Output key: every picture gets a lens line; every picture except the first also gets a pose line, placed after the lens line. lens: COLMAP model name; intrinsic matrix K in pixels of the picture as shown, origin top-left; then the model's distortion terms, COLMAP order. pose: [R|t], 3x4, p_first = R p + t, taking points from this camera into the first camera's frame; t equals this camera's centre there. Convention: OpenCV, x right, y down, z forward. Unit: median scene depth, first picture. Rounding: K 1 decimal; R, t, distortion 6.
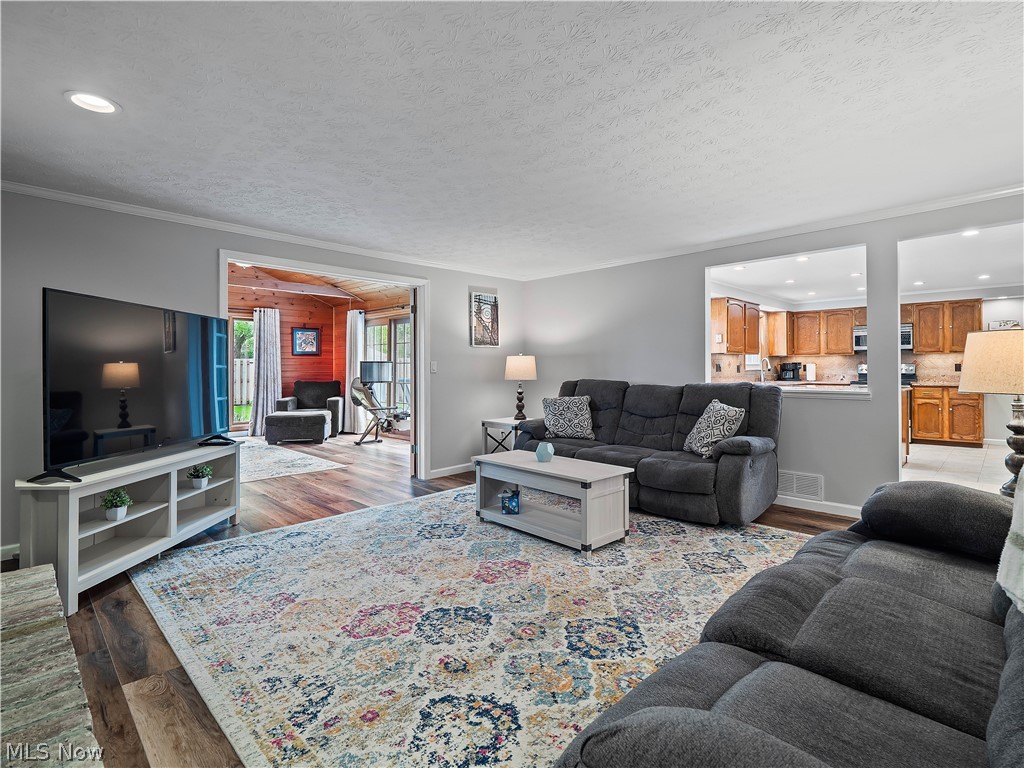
lens RADIAL K [[503.9, 0, 511.5], [0, 503.9, 367.8], [0, 0, 1]] dist [-0.001587, -0.000472]
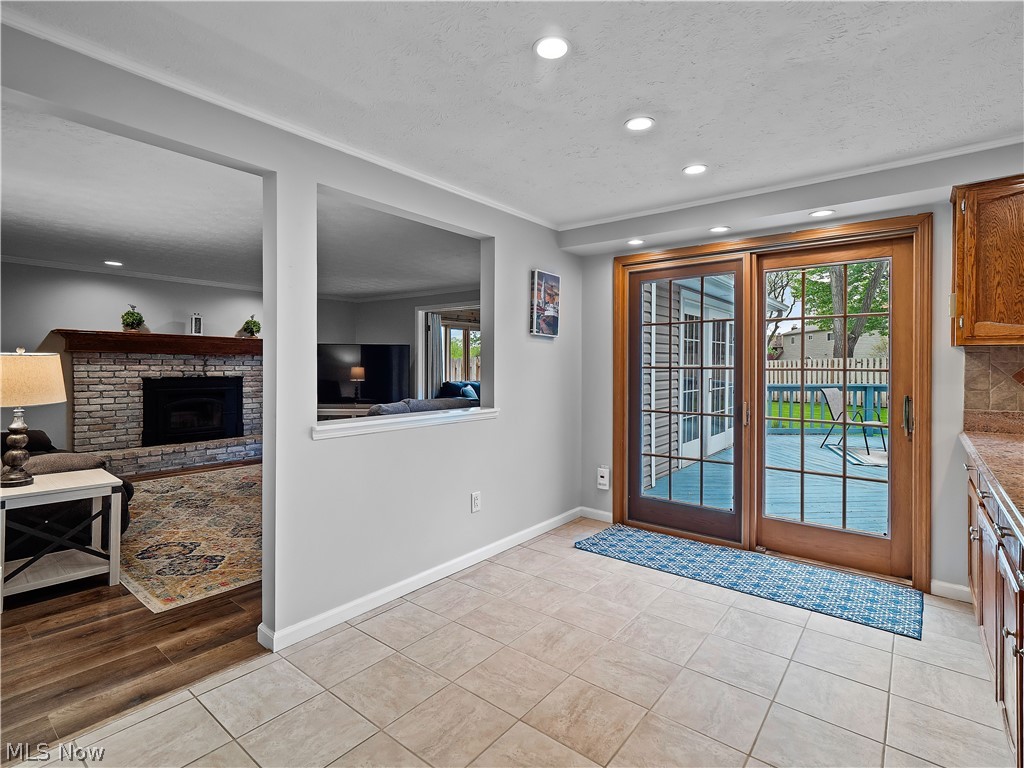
lens RADIAL K [[503.9, 0, 511.5], [0, 503.9, 367.8], [0, 0, 1]] dist [-0.001587, -0.000472]
pose [[0.105135, 0.010224, -0.994405, 0.688427], [-0.002813, 0.999946, 0.009984, -0.014781], [0.994454, 0.001748, 0.105158, 0.603623]]
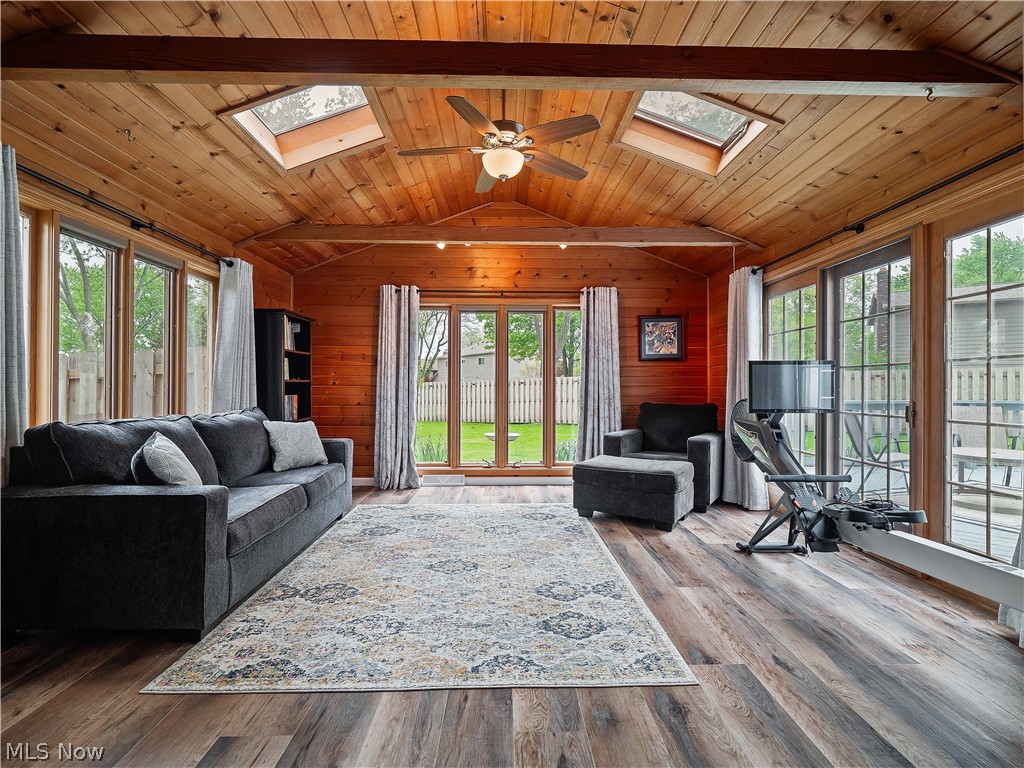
lens RADIAL K [[501.3, 0, 513.5], [0, 501.3, 378.8], [0, 0, 1]] dist [0.001553, -0.001010]
pose [[0.723708, -0.010041, -0.690033, -0.150178], [-0.001047, 0.999877, -0.015649, 0.008543], [0.690105, 0.012048, 0.723609, 0.550719]]
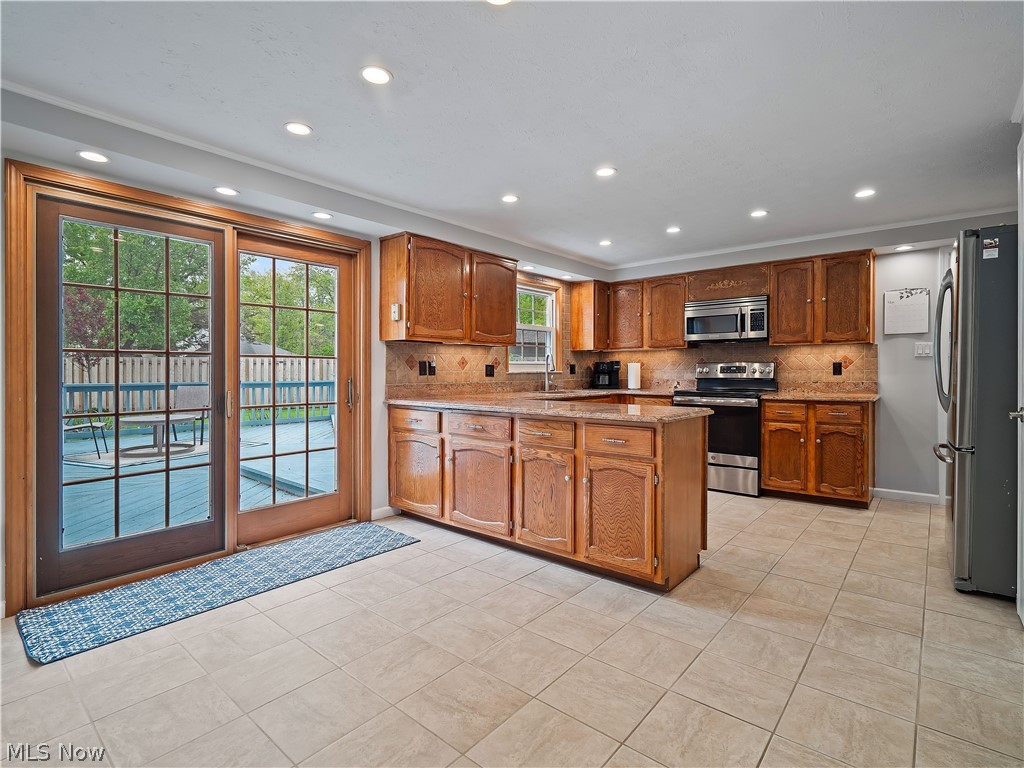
lens RADIAL K [[501.3, 0, 513.5], [0, 501.3, 378.8], [0, 0, 1]] dist [0.001553, -0.001010]
pose [[0.996837, 0.000555, 0.079475, 0.459302], [-0.001806, 0.999875, 0.015677, 0.002761], [-0.079456, -0.015770, 0.996714, 0.437660]]
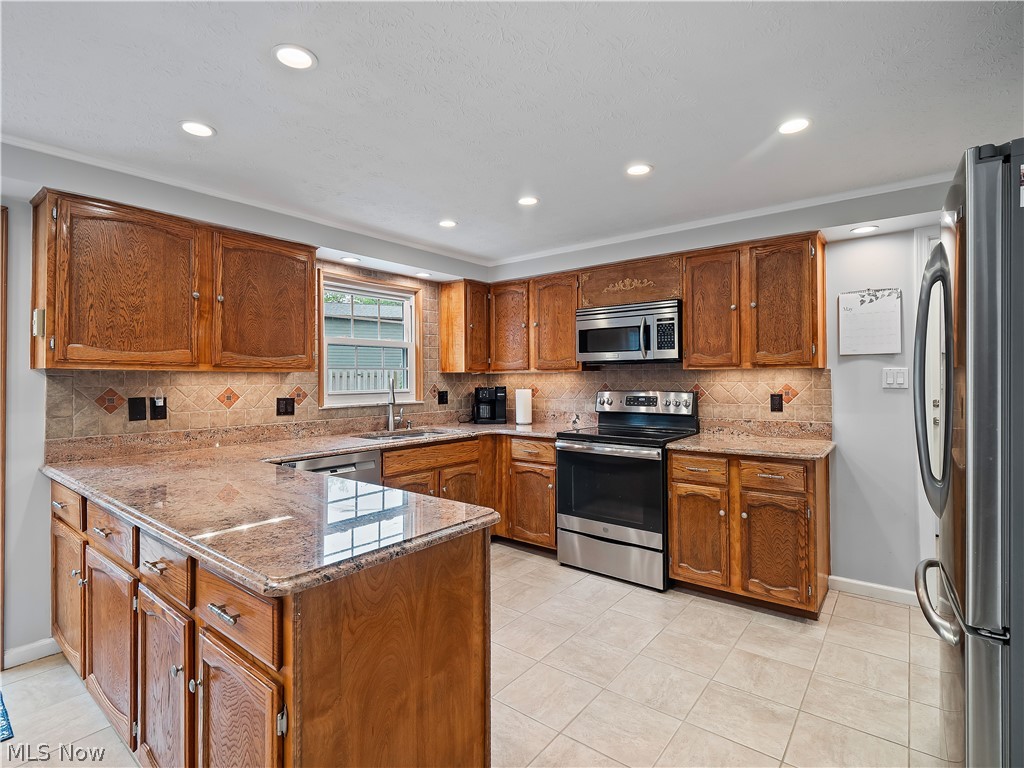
lens RADIAL K [[501.3, 0, 513.5], [0, 501.3, 378.8], [0, 0, 1]] dist [0.001553, -0.001010]
pose [[0.993432, -0.000396, 0.114419, 0.625311], [0.000670, 0.999997, -0.002361, -0.020380], [-0.114418, 0.002422, 0.993430, 0.610806]]
